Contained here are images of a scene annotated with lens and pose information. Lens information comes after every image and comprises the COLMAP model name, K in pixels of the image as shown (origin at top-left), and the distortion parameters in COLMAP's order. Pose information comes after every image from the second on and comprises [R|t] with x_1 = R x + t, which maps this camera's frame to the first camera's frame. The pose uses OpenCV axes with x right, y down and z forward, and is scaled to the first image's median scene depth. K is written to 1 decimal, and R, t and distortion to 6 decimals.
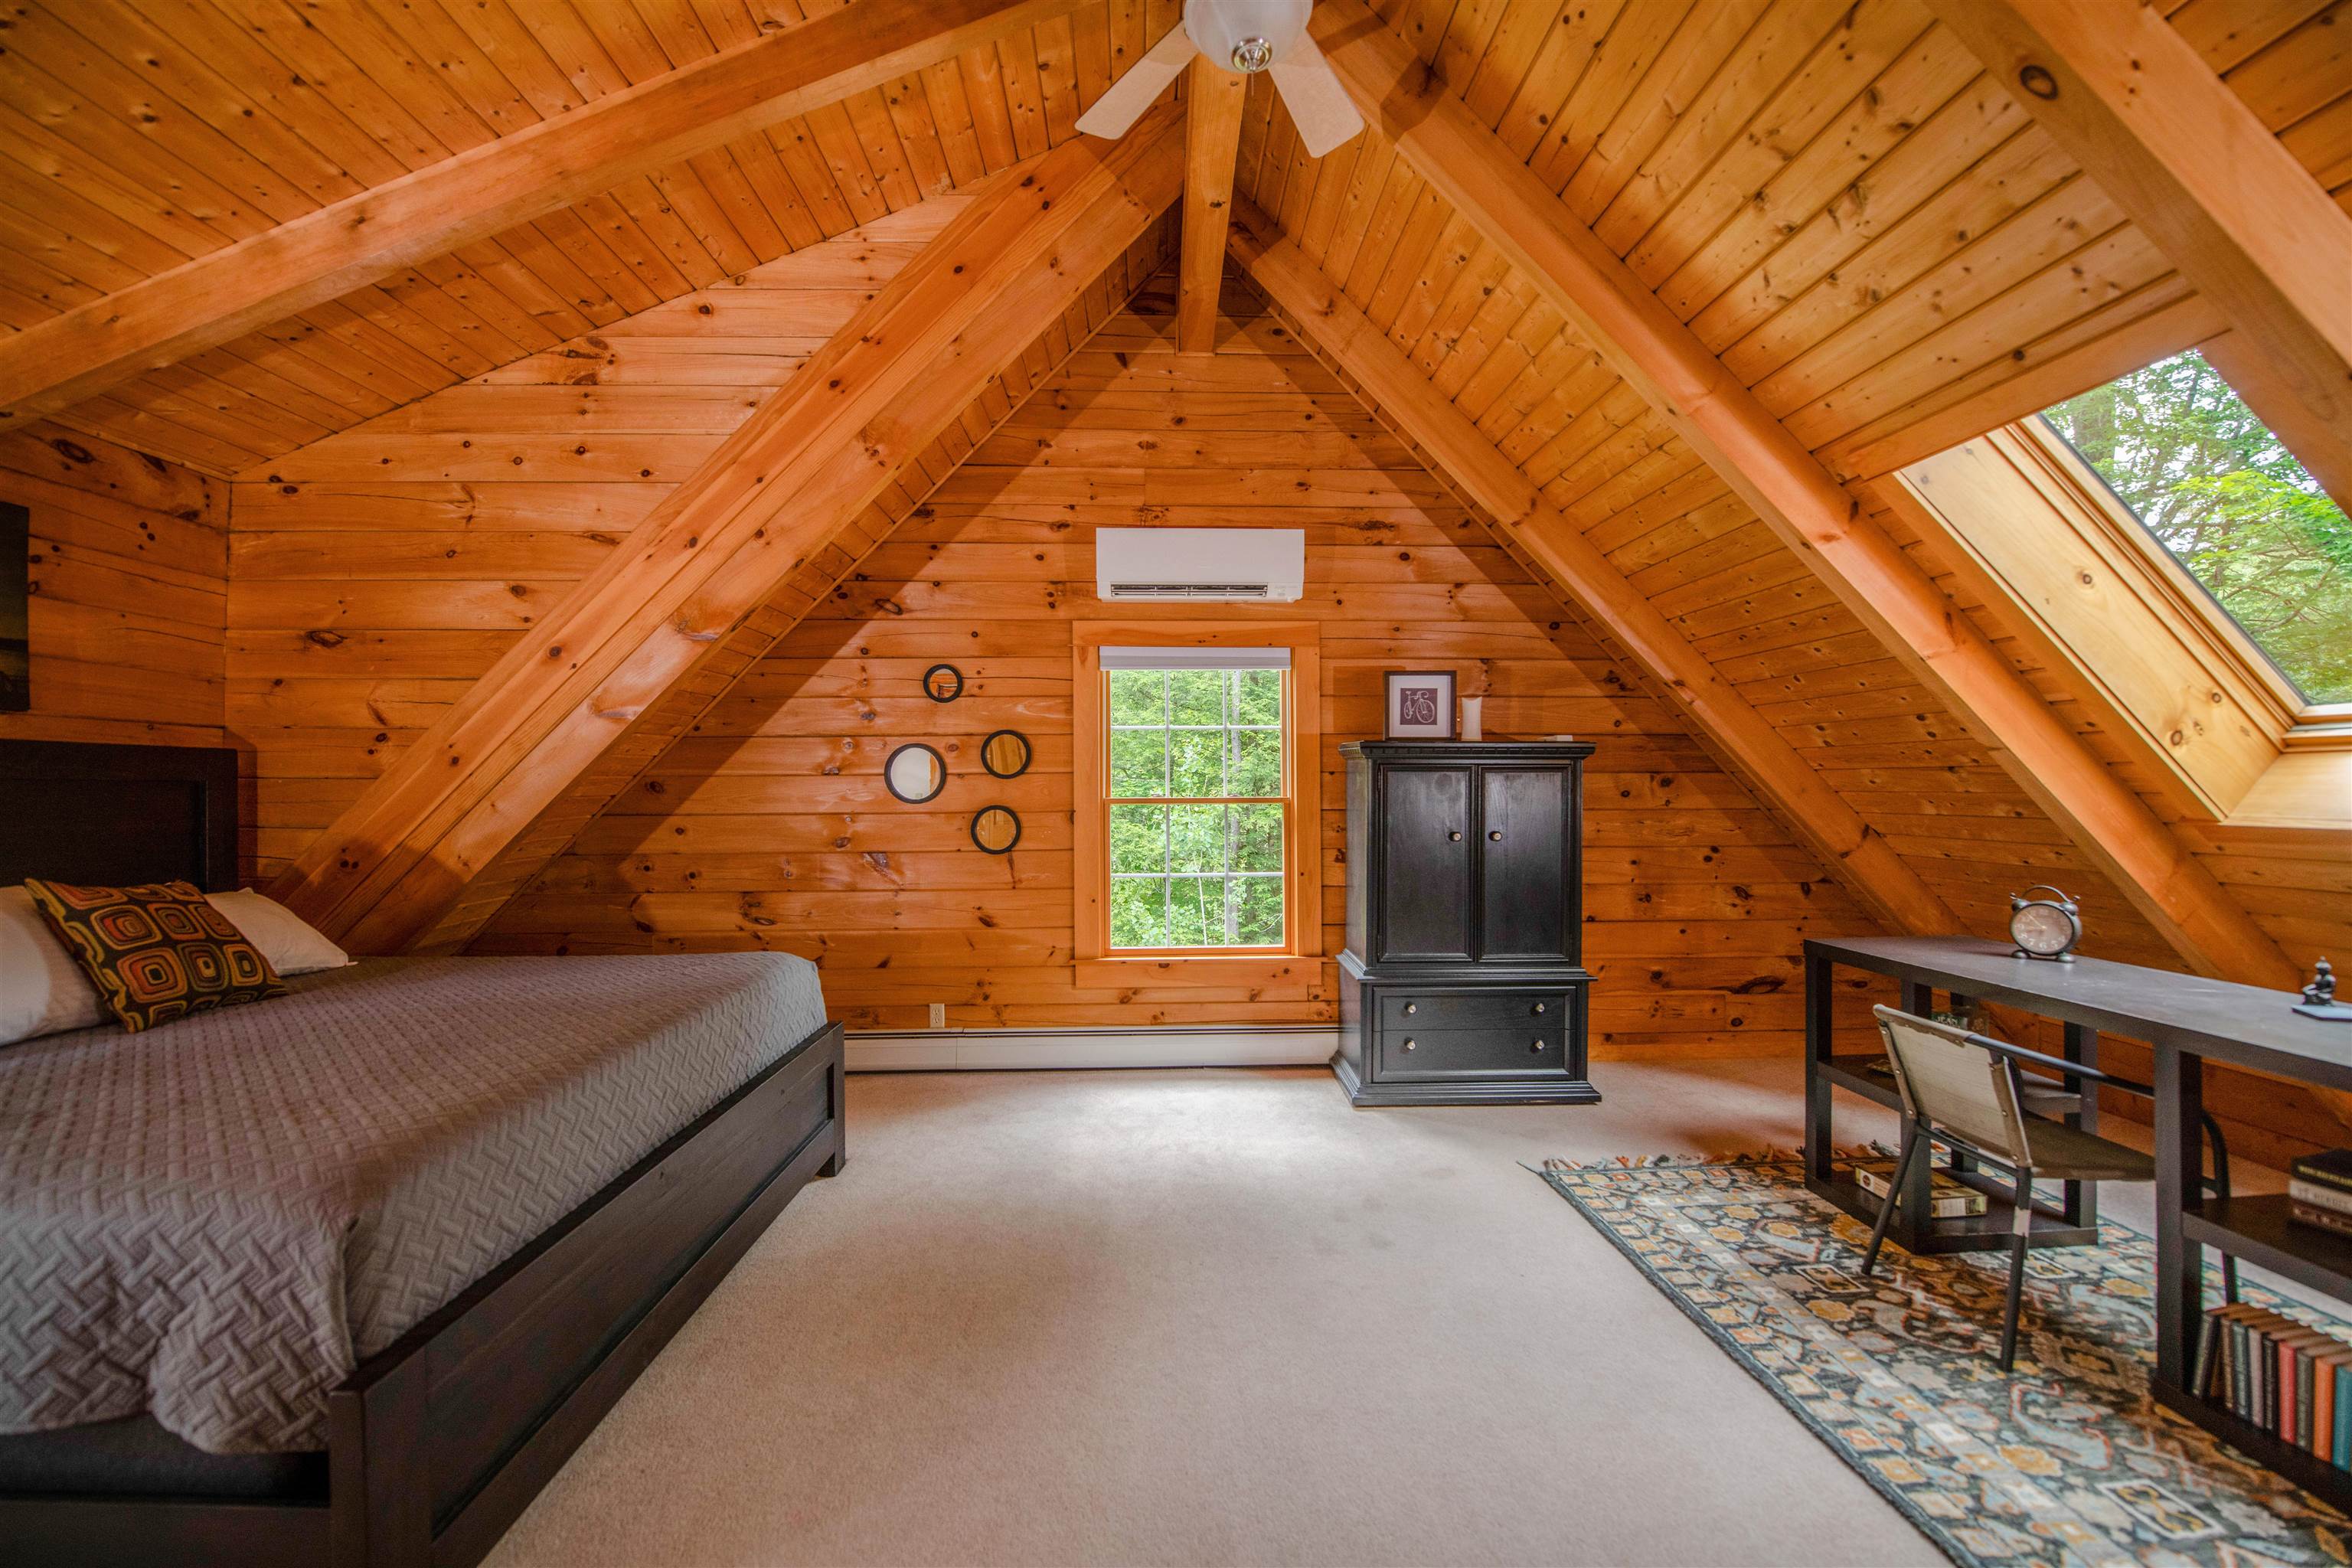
lens RADIAL K [[1004.3, 0, 1202.9], [0, 1004.3, 787.6], [0, 0, 1]] dist [-0.015935, -0.000206]
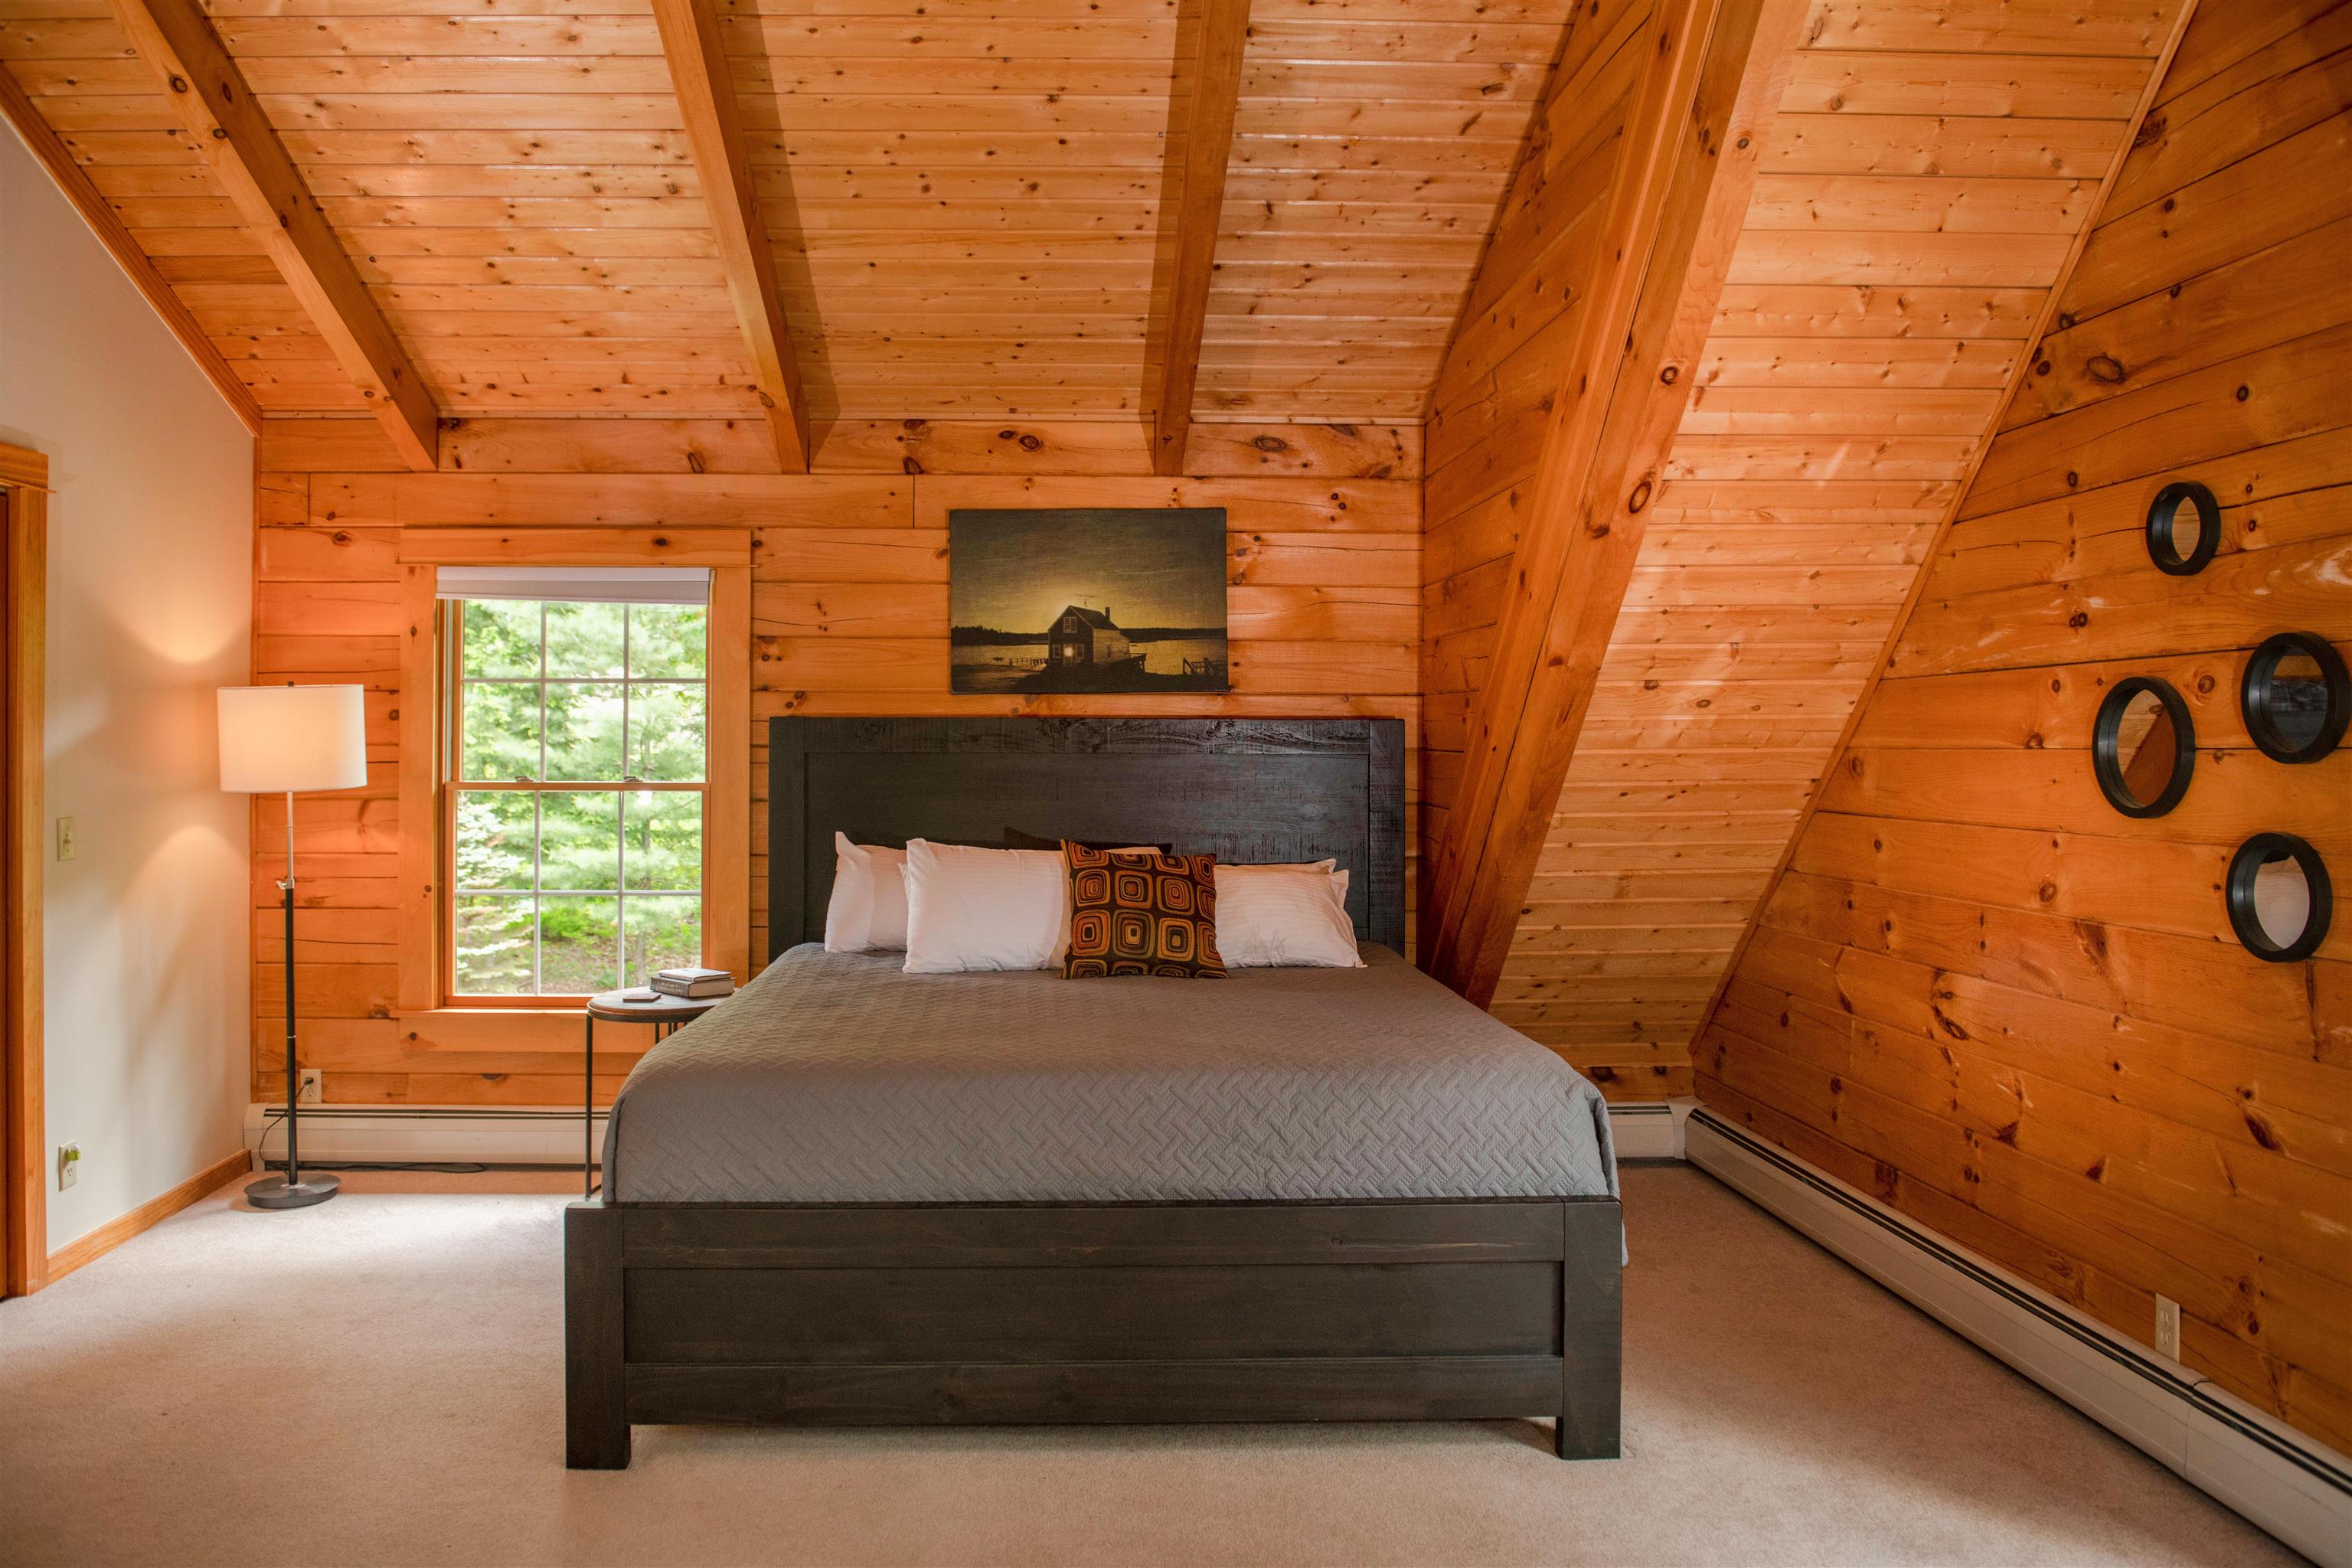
lens RADIAL K [[1727.6, 0, 1173.0], [0, 1727.6, 746.2], [0, 0, 1]] dist [0.005514, -0.073001]
pose [[-0.039607, 0.009386, -0.999171, 0.643335], [-0.002215, 0.999953, 0.009482, -0.028723], [0.999213, 0.002589, -0.039585, 0.859880]]
